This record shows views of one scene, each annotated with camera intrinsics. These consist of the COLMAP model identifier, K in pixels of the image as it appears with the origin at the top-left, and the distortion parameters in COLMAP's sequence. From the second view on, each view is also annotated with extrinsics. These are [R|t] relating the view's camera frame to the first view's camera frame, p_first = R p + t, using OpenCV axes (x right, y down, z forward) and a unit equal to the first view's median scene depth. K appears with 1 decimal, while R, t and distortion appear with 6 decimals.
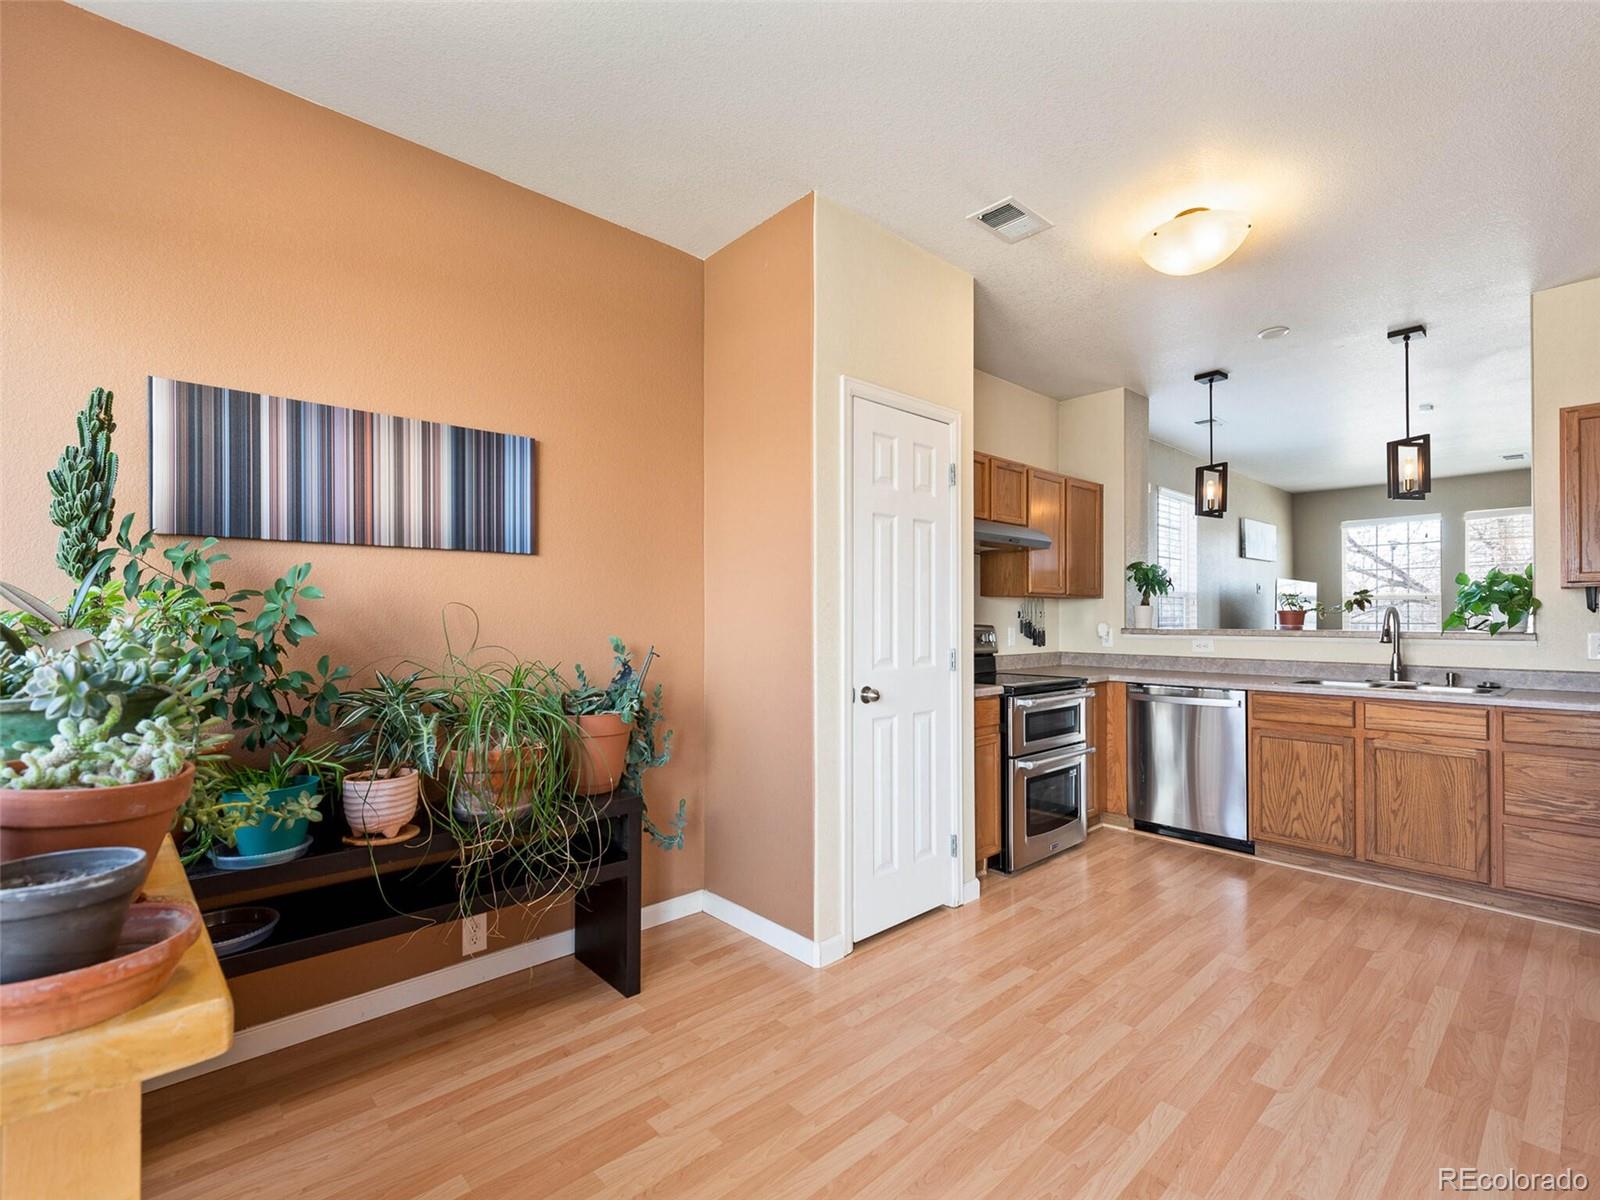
lens RADIAL K [[733.8, 0, 793.5], [0, 733.8, 612.1], [0, 0, 1]] dist [0.005206, -0.000105]
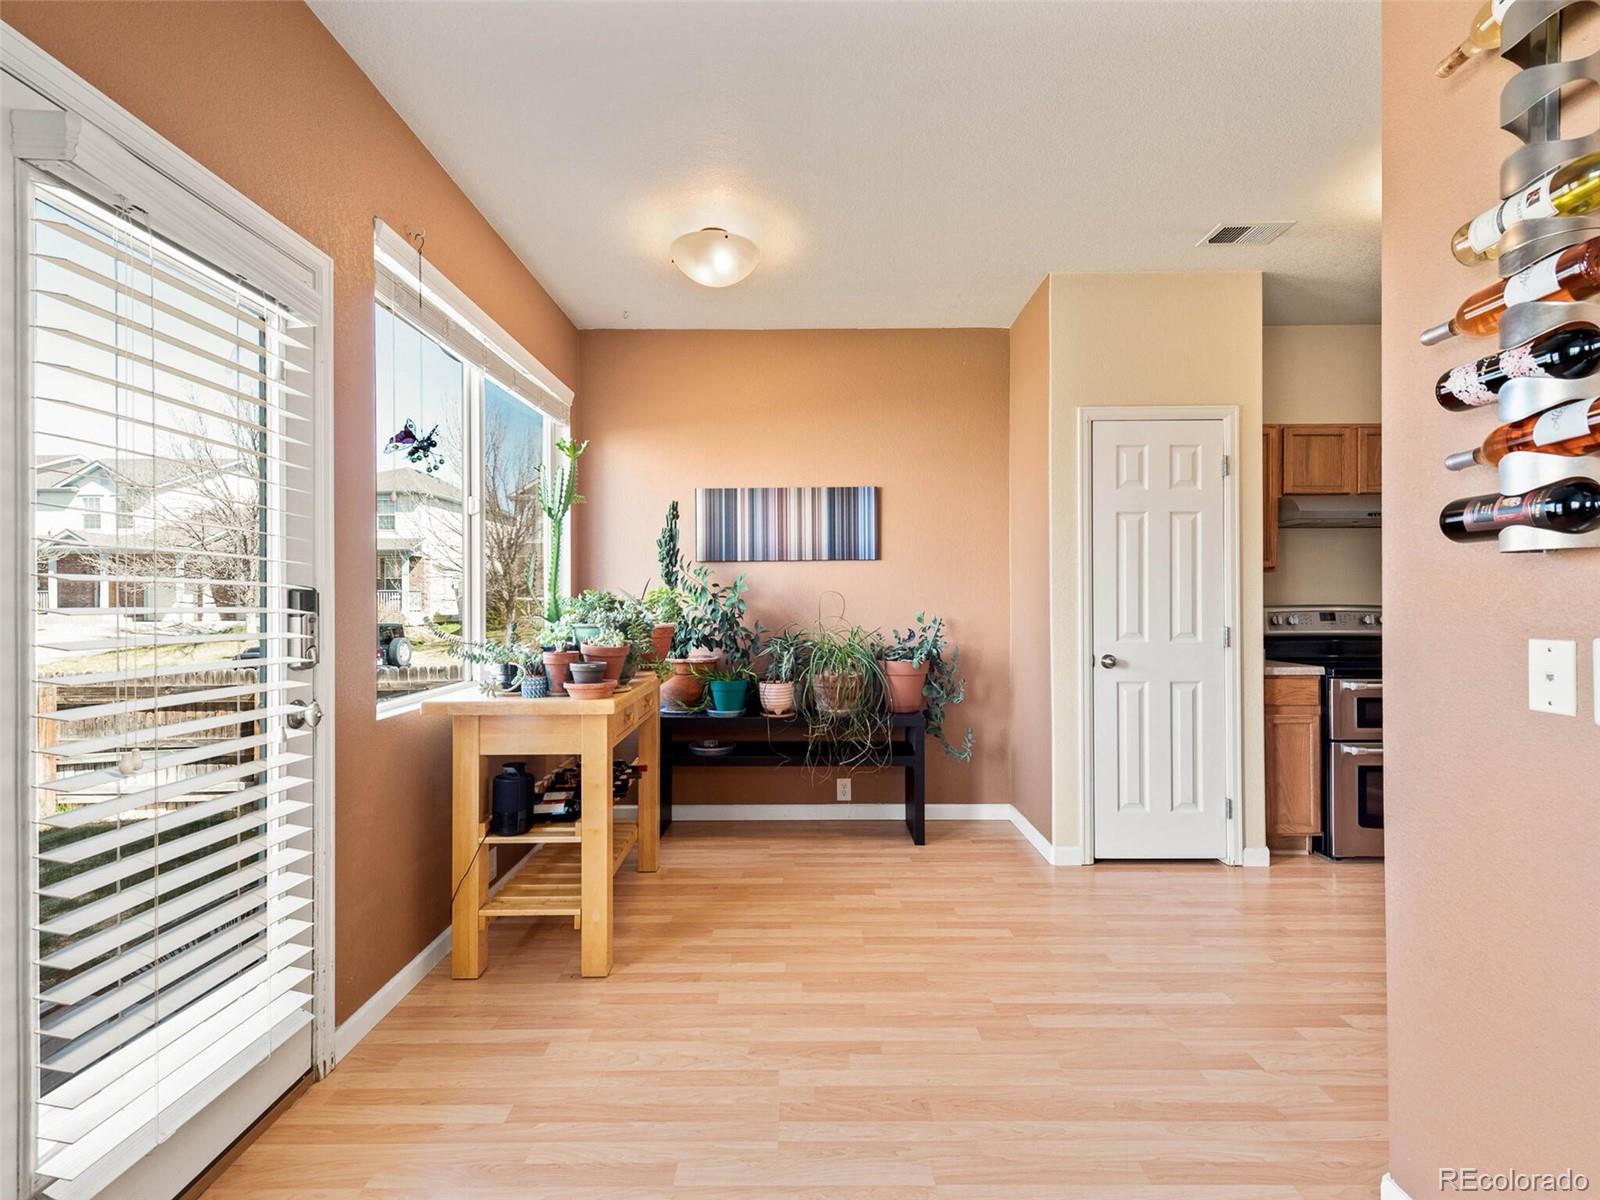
lens RADIAL K [[733.8, 0, 798.9], [0, 733.8, 599.4], [0, 0, 1]] dist [0.005206, -0.000105]
pose [[0.731549, -0.004396, -0.681775, 0.658949], [0.009872, 0.999943, 0.004146, -0.001692], [0.681717, -0.009764, 0.731550, -0.297794]]
